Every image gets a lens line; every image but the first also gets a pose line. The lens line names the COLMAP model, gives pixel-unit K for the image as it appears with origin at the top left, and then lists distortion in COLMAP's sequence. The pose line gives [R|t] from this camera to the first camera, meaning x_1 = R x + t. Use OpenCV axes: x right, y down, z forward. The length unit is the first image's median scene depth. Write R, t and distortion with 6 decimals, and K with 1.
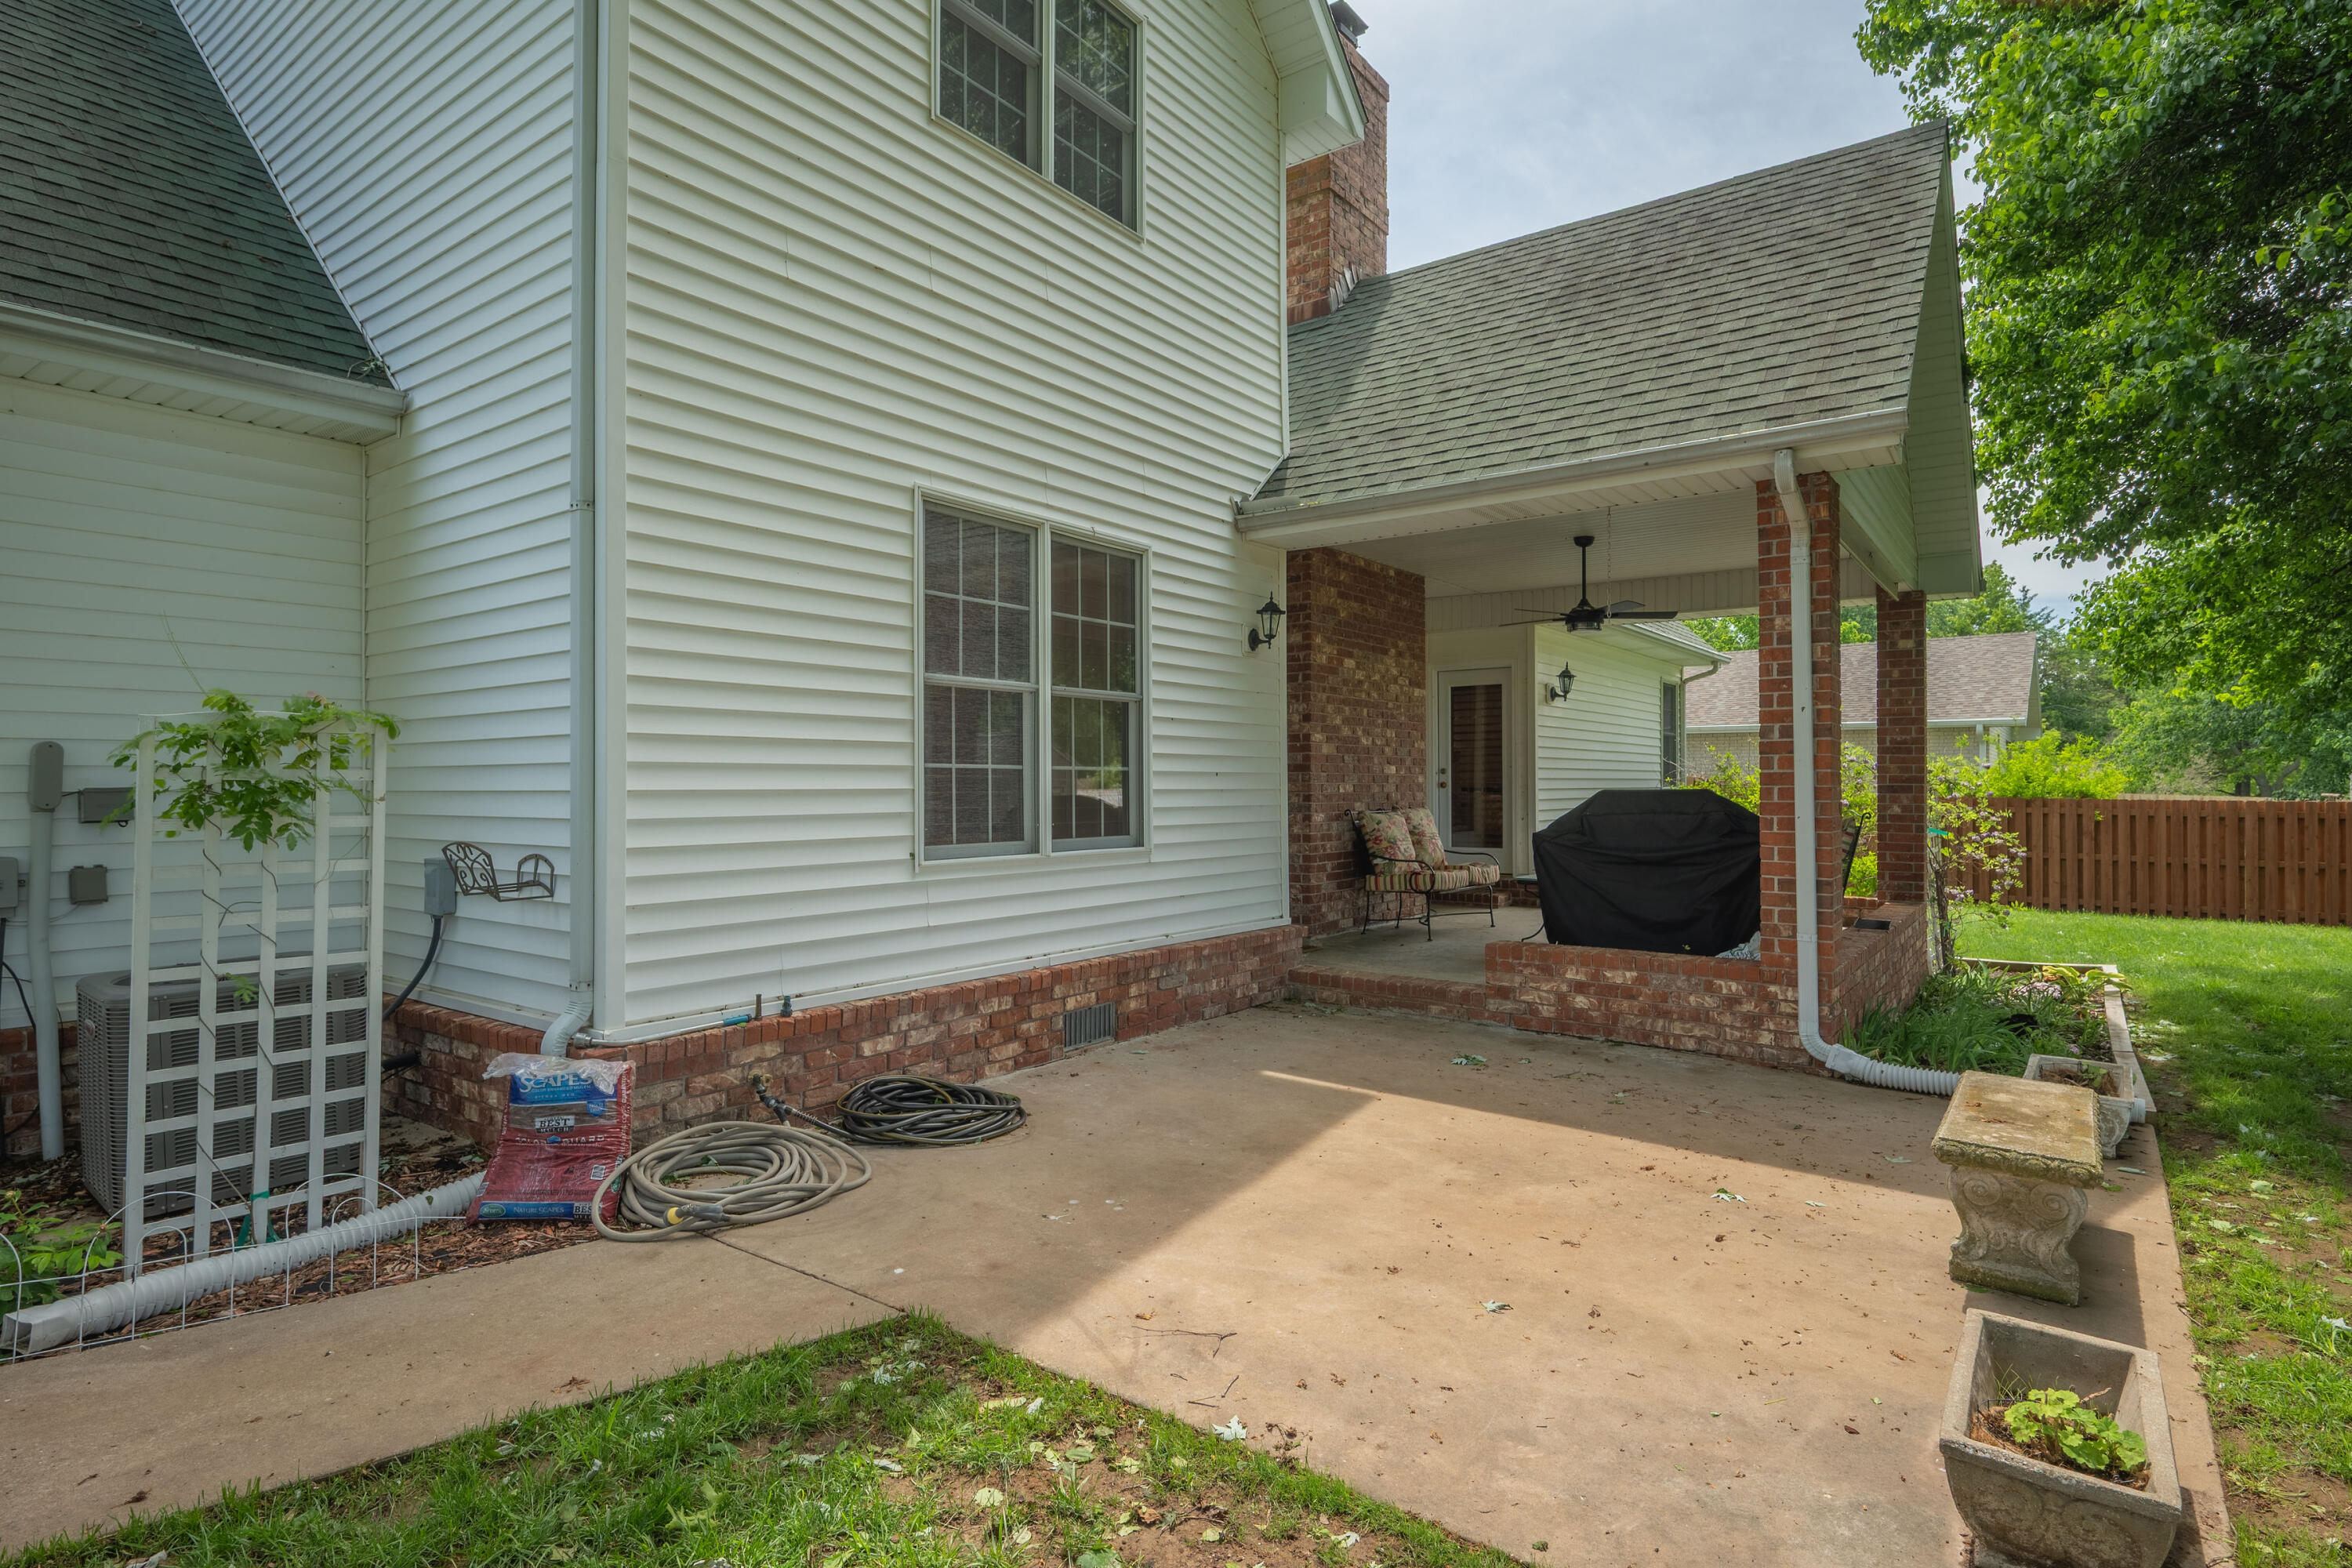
lens RADIAL K [[1217.8, 0, 1164.2], [0, 1217.8, 780.8], [0, 0, 1]] dist [-0.001049, 0.000036]
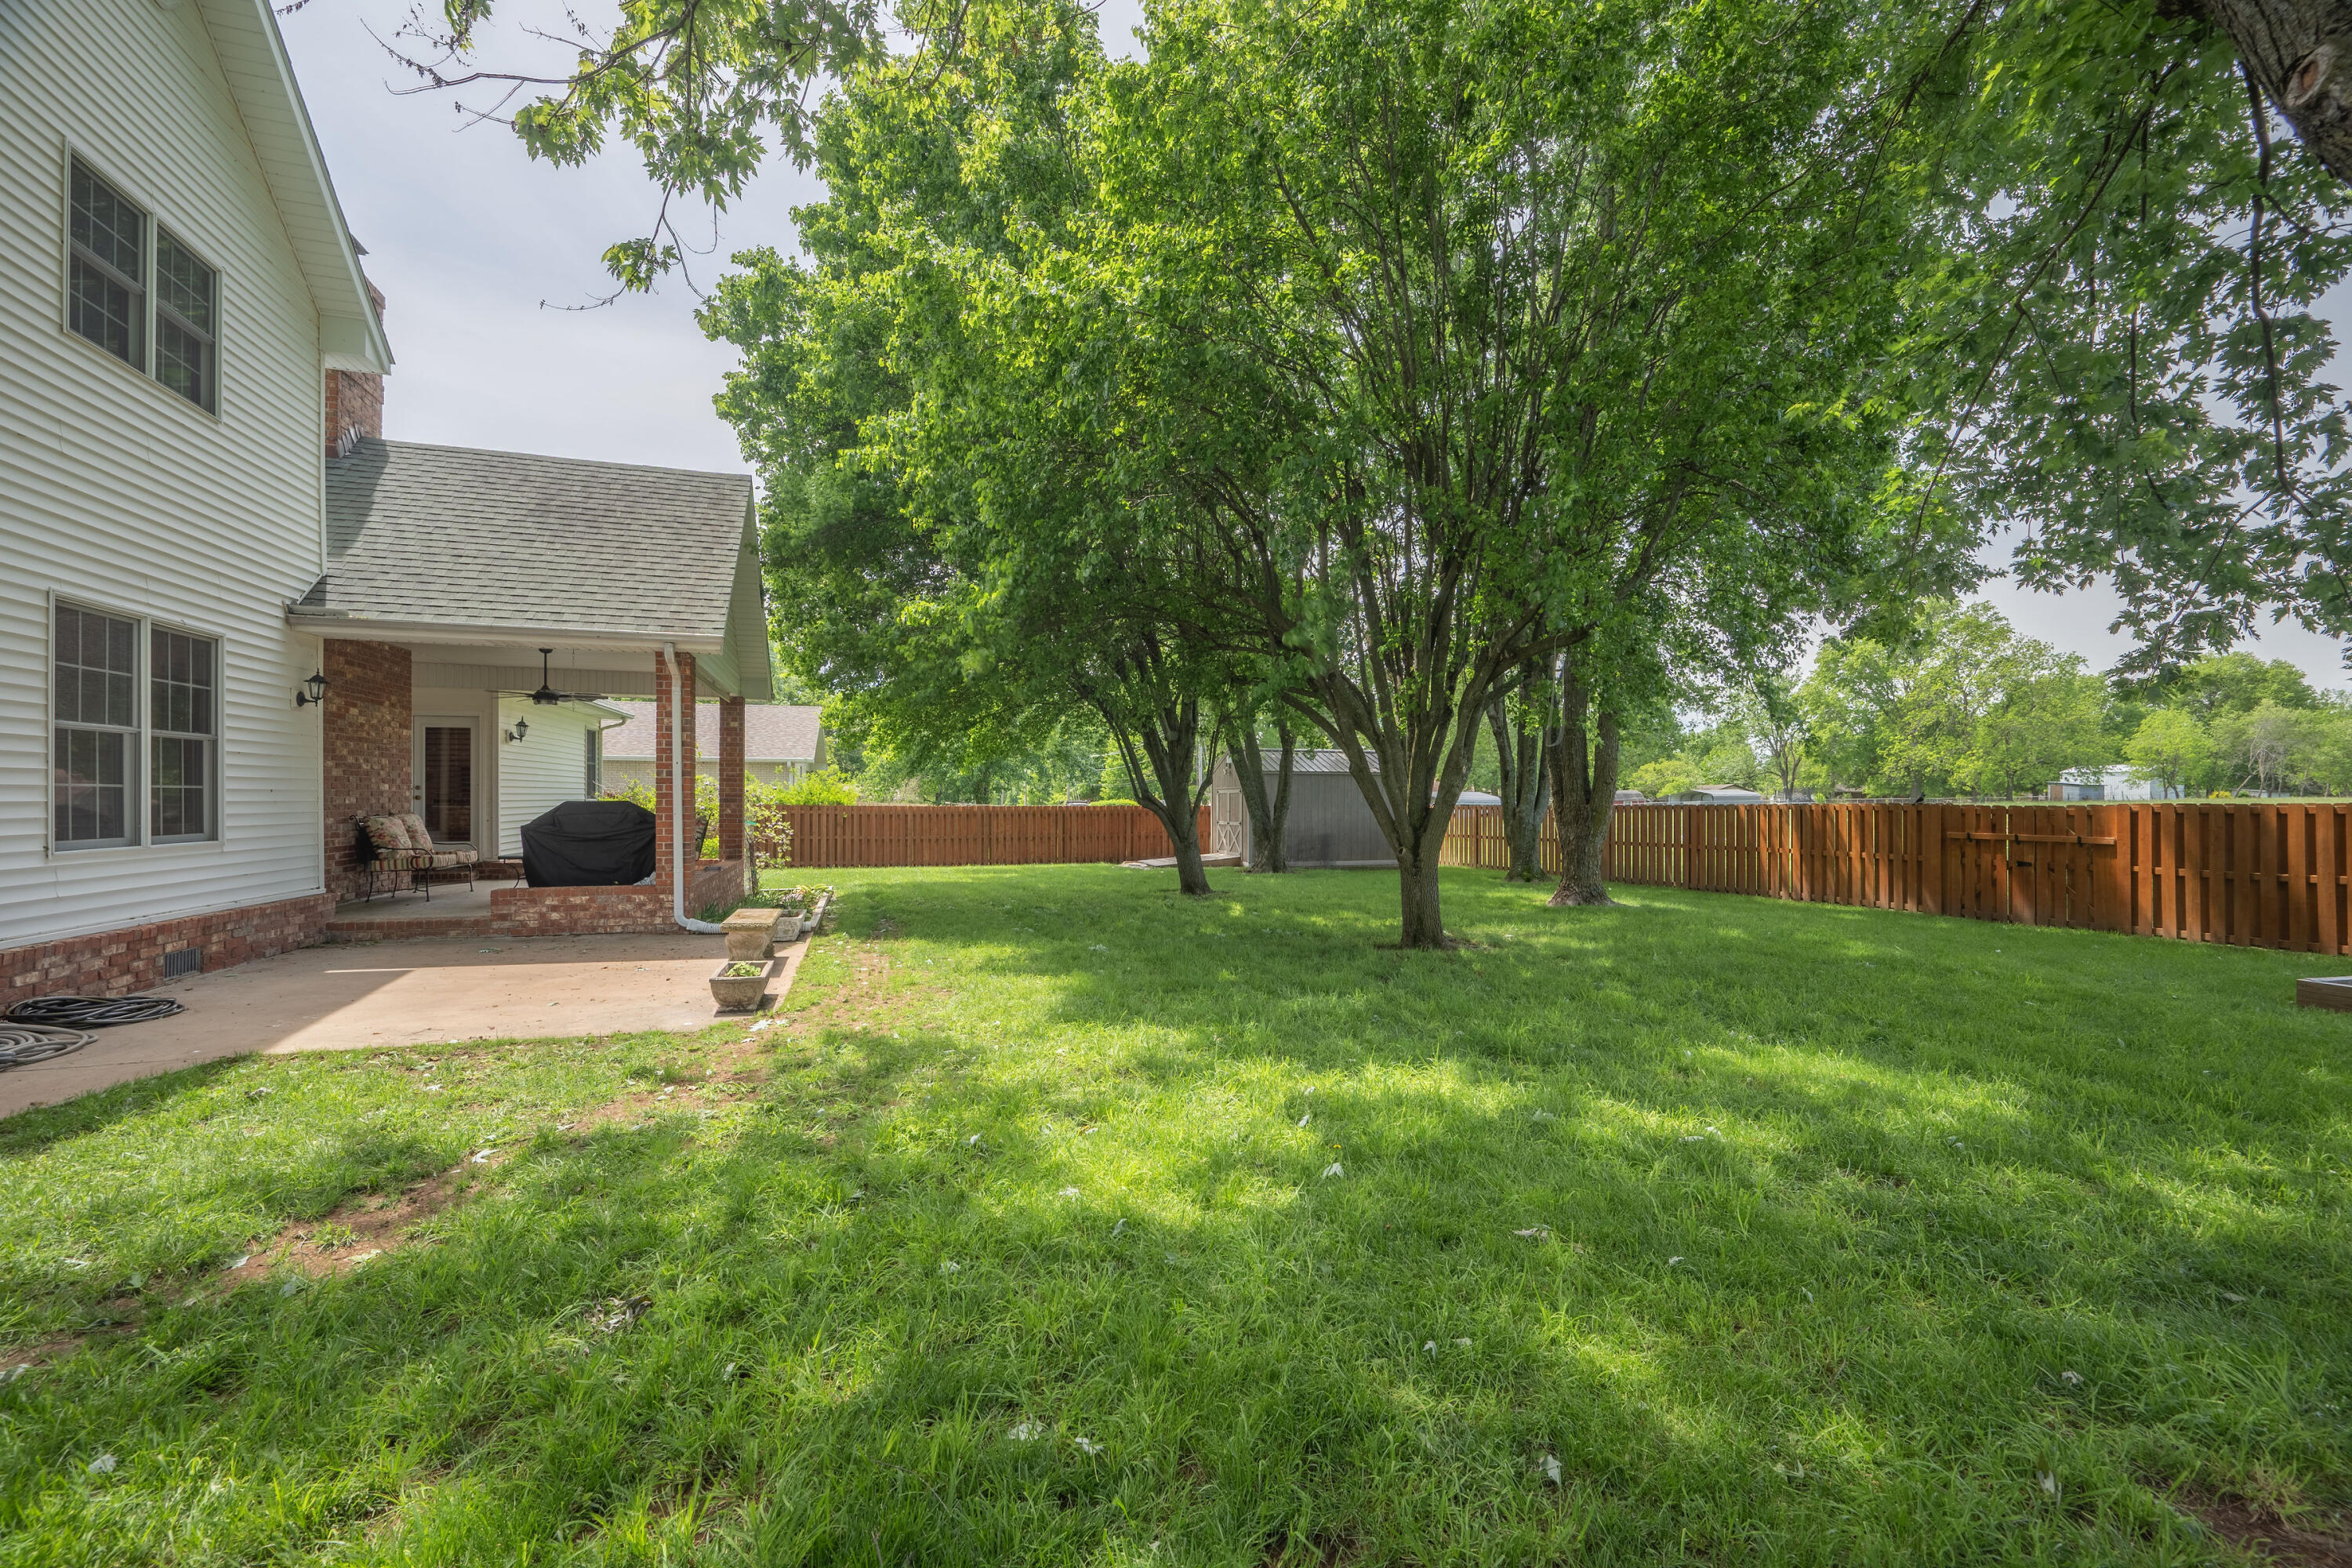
lens RADIAL K [[924.7, 0, 1182.1], [0, 924.7, 791.0], [0, 0, 1]] dist [-0.001349, 0.000115]
pose [[0.559284, 0.007873, 0.828939, -0.297008], [-0.005551, 0.999968, -0.005752, -0.005415], [-0.828958, -0.001384, 0.559310, -0.588240]]
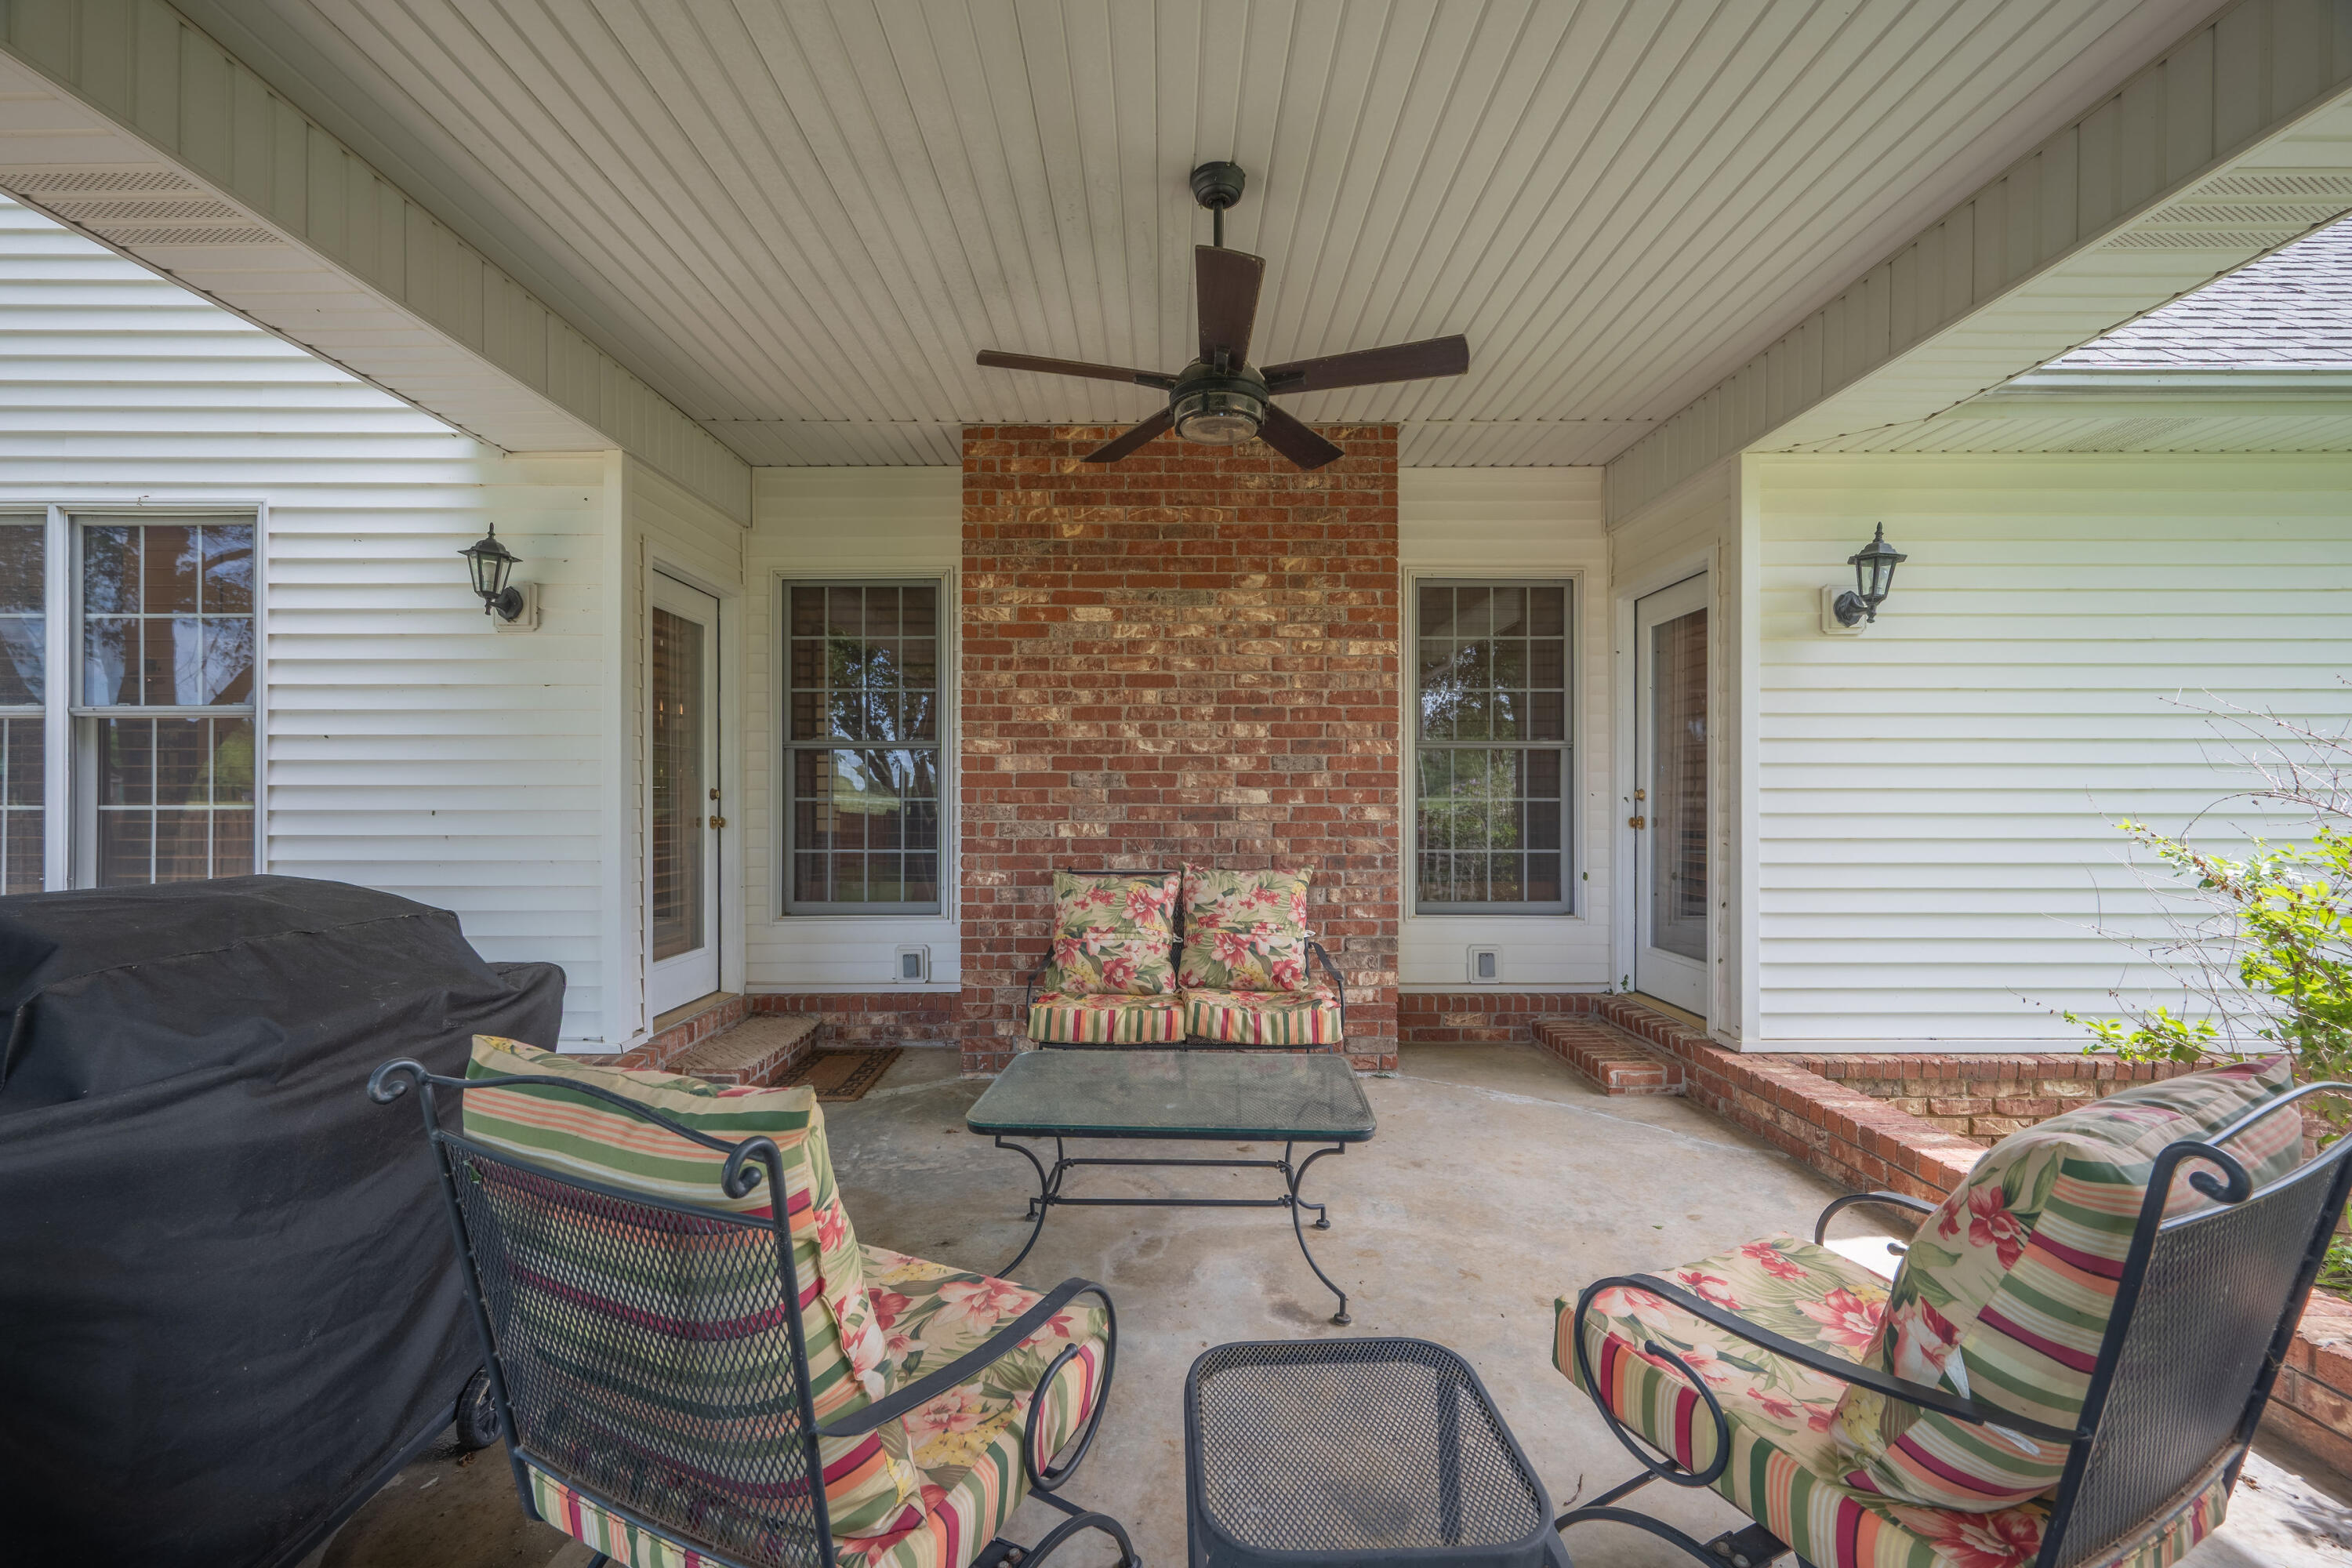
lens RADIAL K [[996.2, 0, 1172.6], [0, 996.2, 816.7], [0, 0, 1]] dist [-0.000814, -0.000030]
pose [[0.602760, 0.008898, -0.797873, 0.842009], [0.003870, 0.999893, 0.014074, -0.010490], [0.797913, -0.011571, 0.602661, 1.132675]]
